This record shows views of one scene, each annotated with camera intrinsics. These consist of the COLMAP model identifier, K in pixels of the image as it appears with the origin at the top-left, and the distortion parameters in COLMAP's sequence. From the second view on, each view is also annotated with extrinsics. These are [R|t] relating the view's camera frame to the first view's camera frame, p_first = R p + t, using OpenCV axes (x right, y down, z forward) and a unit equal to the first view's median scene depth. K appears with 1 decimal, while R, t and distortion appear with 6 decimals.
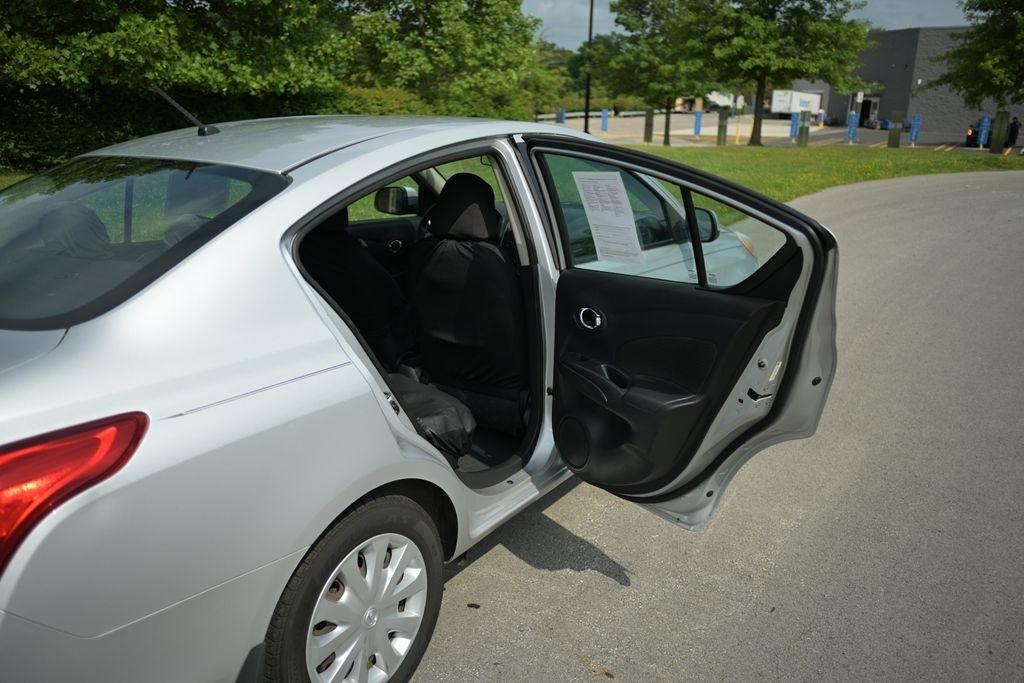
lens RADIAL K [[783.4, 0, 512.0], [0, 783.4, 341.5], [0, 0, 1]] dist [0.003710, -0.010117]
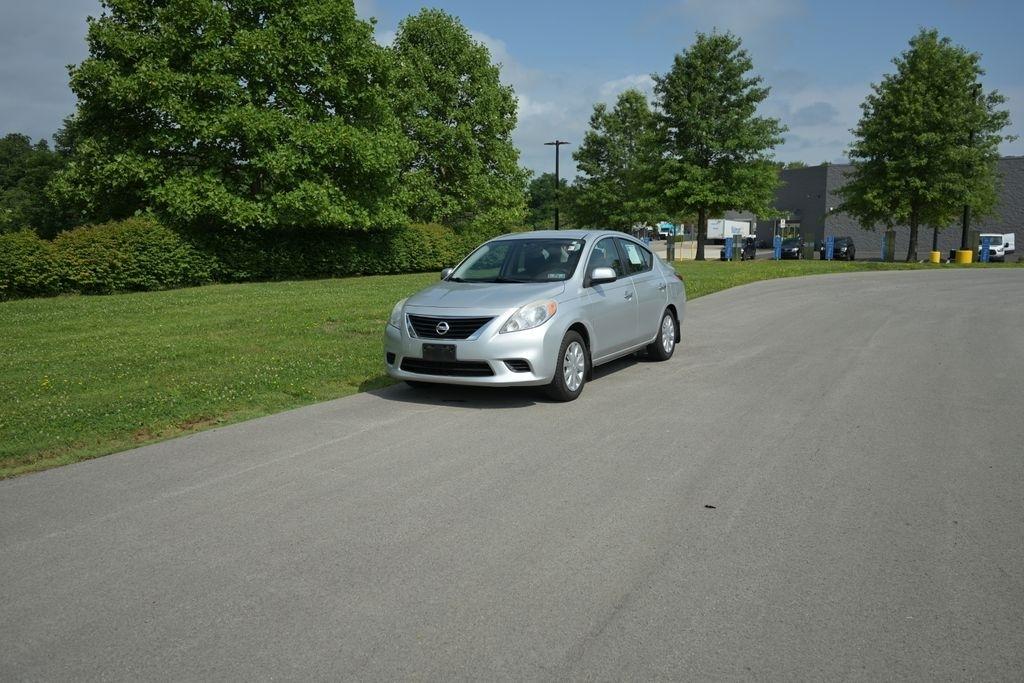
lens RADIAL K [[782.0, 0, 502.9], [0, 782.0, 351.6], [0, 0, 1]] dist [-0.006696, 0.004636]
pose [[0.998169, -0.031347, 0.051735, -0.088603], [0.038683, 0.988302, -0.147523, 0.077534], [-0.046505, 0.149254, 0.987705, -0.240124]]
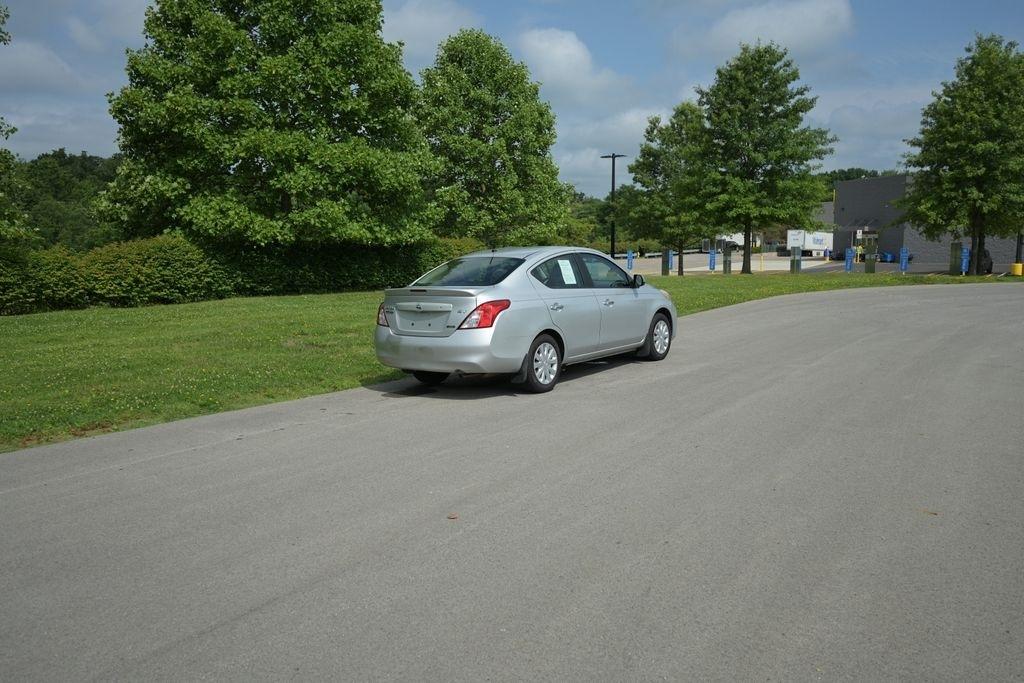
lens RADIAL K [[783.4, 0, 512.0], [0, 783.4, 341.5], [0, 0, 1]] dist [0.003710, -0.010117]
pose [[0.998856, -0.021637, -0.042648, -0.014813], [0.013755, 0.984096, -0.177107, 0.079249], [0.045802, 0.176317, 0.983267, -0.251053]]
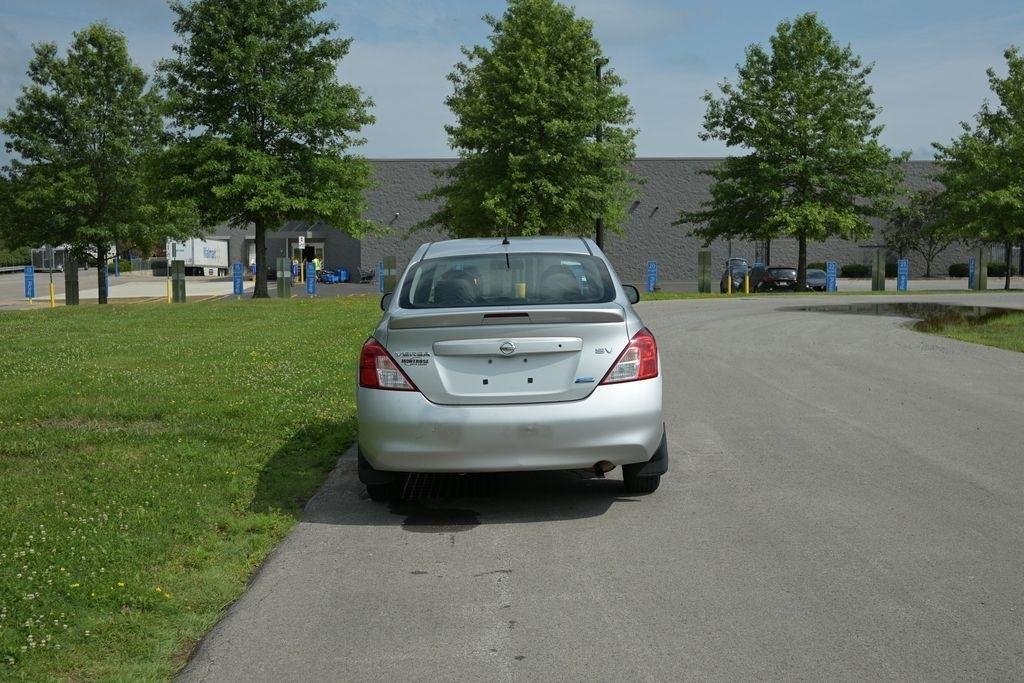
lens RADIAL K [[1217.6, 0, 478.3], [0, 1217.6, 340.5], [0, 0, 1]] dist [0.015788, -0.012822]
pose [[0.833858, -0.062739, 0.548401, -0.211068], [0.184145, 0.968221, -0.169230, 0.048830], [-0.520357, 0.242099, 0.818912, -0.146196]]
